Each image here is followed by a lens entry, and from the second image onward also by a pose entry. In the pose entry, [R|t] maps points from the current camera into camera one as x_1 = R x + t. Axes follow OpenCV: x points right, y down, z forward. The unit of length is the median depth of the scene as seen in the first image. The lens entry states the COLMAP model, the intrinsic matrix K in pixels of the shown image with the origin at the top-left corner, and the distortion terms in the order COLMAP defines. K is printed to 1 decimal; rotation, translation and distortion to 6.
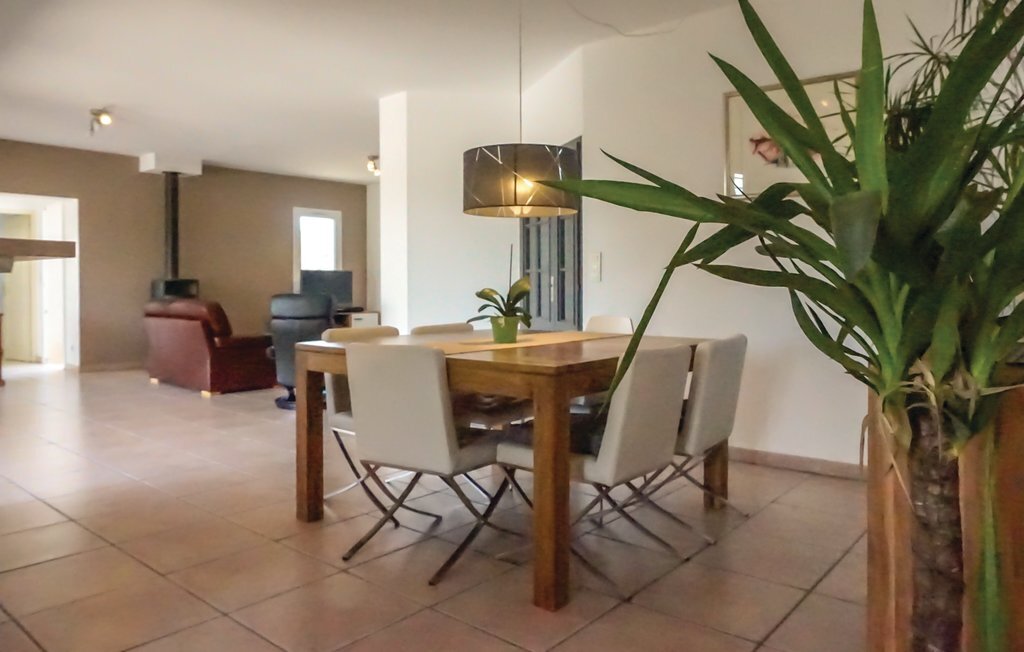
lens RADIAL K [[843.1, 0, 510.4], [0, 843.1, 275.4], [0, 0, 1]] dist [0.003573, 0.003733]
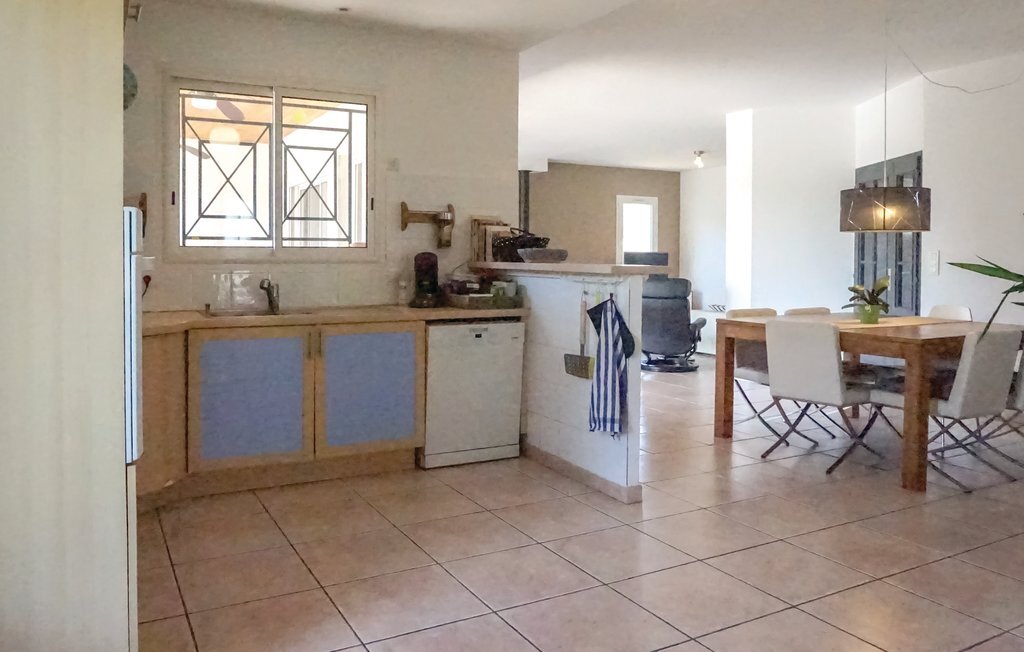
lens RADIAL K [[843.1, 0, 510.4], [0, 843.1, 275.4], [0, 0, 1]] dist [0.003573, 0.003733]
pose [[0.942282, 0.015150, -0.334476, -0.099363], [-0.005971, 0.999577, 0.028455, -0.036306], [0.334766, -0.024815, 0.941974, -0.516464]]
